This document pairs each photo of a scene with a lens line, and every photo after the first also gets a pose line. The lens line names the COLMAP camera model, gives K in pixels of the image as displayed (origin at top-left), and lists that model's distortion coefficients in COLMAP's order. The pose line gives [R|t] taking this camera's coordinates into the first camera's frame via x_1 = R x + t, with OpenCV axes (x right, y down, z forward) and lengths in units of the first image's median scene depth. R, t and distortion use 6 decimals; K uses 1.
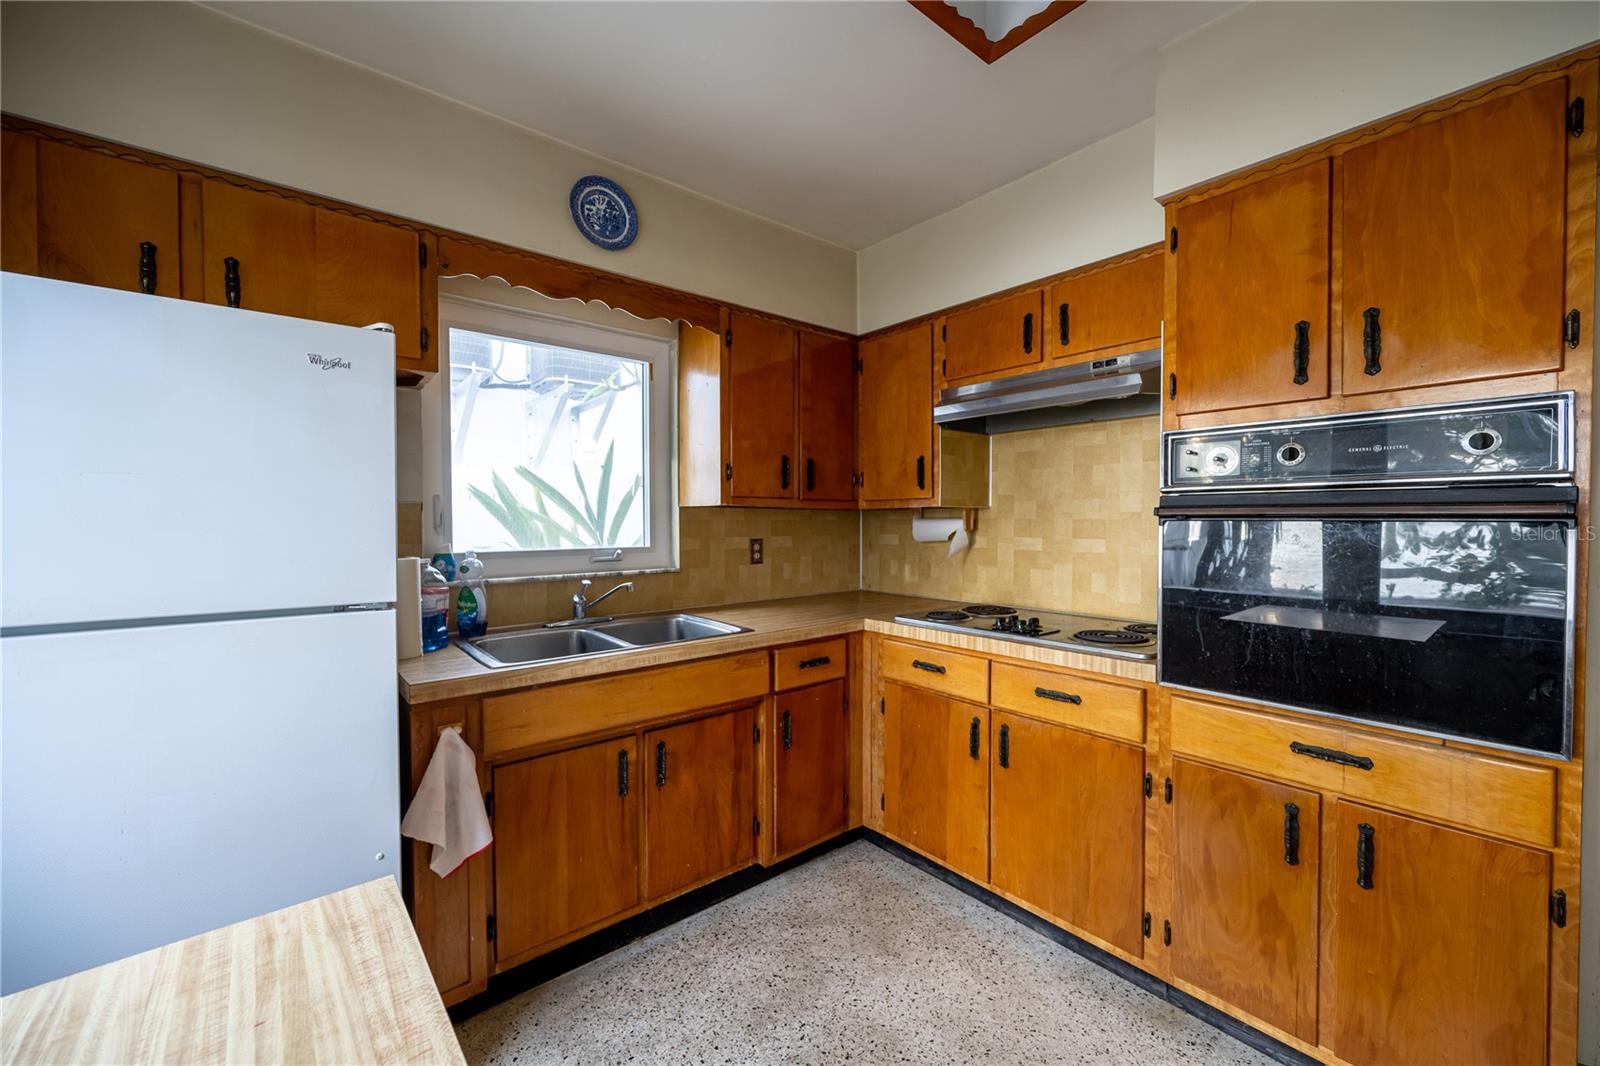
lens RADIAL K [[628.0, 0, 804.8], [0, 628.0, 532.9], [0, 0, 1]] dist [-0.001203, -0.000139]
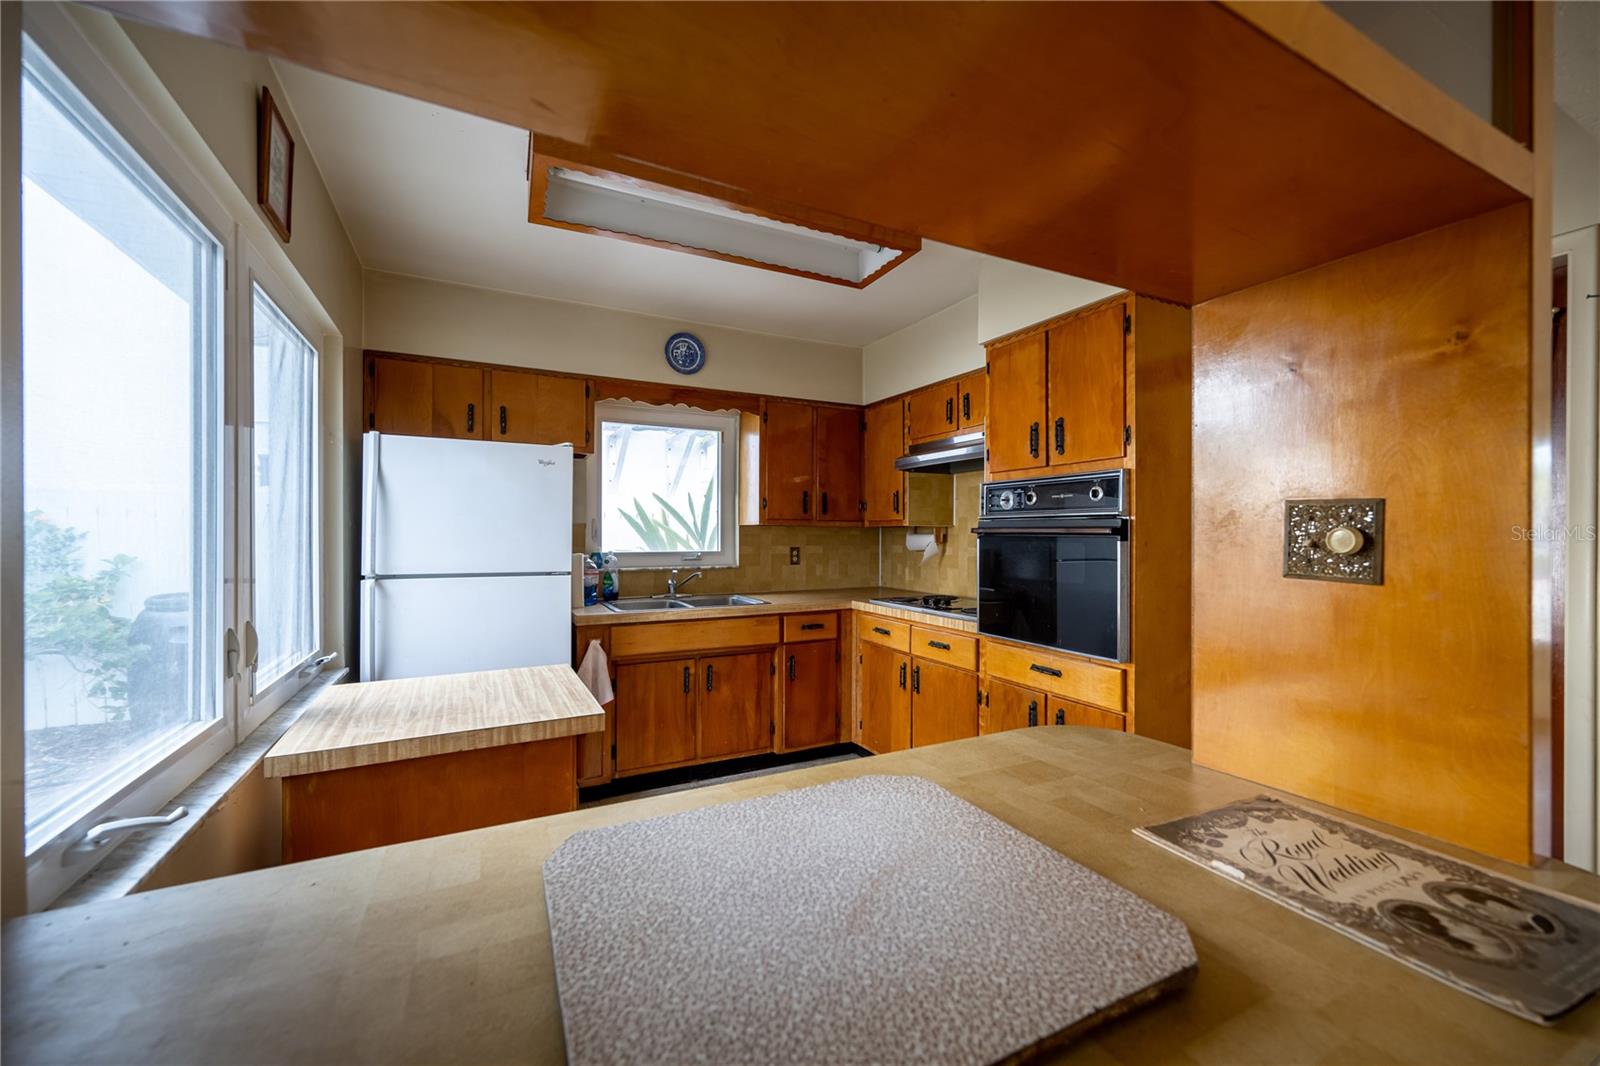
lens RADIAL K [[628.0, 0, 804.8], [0, 628.0, 532.9], [0, 0, 1]] dist [-0.001203, -0.000139]
pose [[0.974927, 0.004770, -0.222474, 0.356671], [-0.009738, 0.999727, -0.021238, 0.009294], [0.222312, 0.022872, 0.974707, -0.541963]]
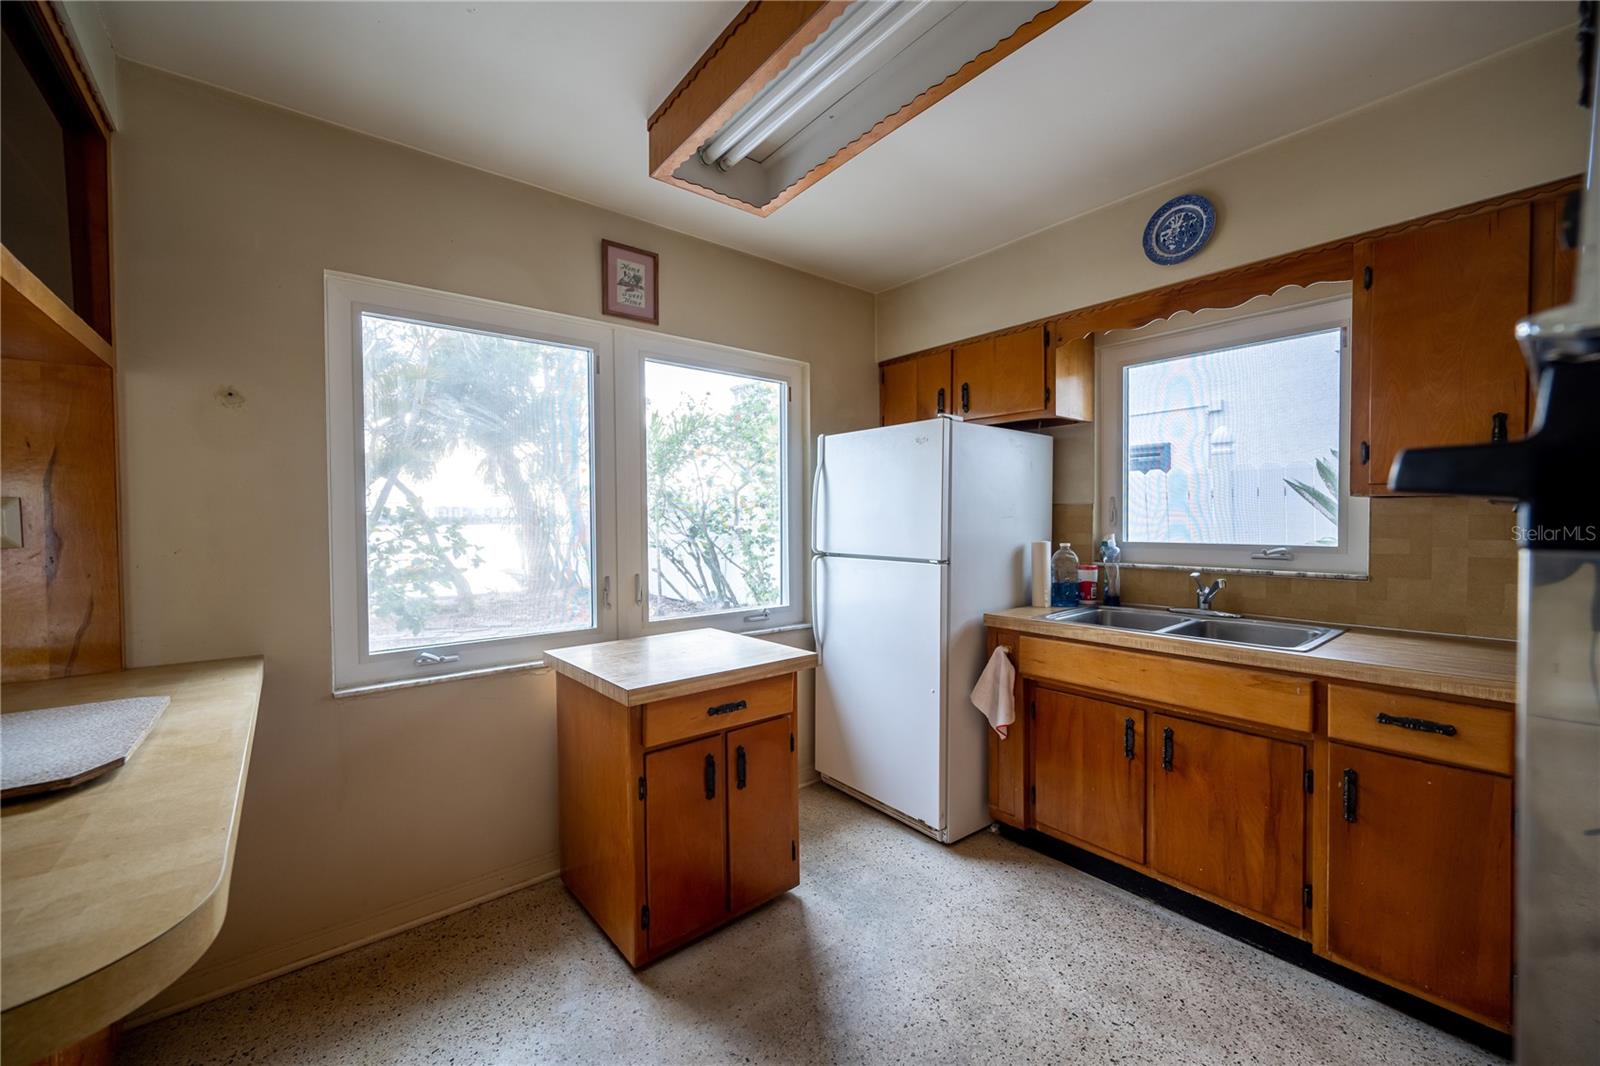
lens RADIAL K [[628.0, 0, 804.8], [0, 628.0, 532.9], [0, 0, 1]] dist [-0.001203, -0.000139]
pose [[-0.011490, 0.024422, -0.999636, 0.731020], [-0.015244, 0.999581, 0.024596, -0.007736], [0.999818, 0.015521, -0.011113, 0.360836]]
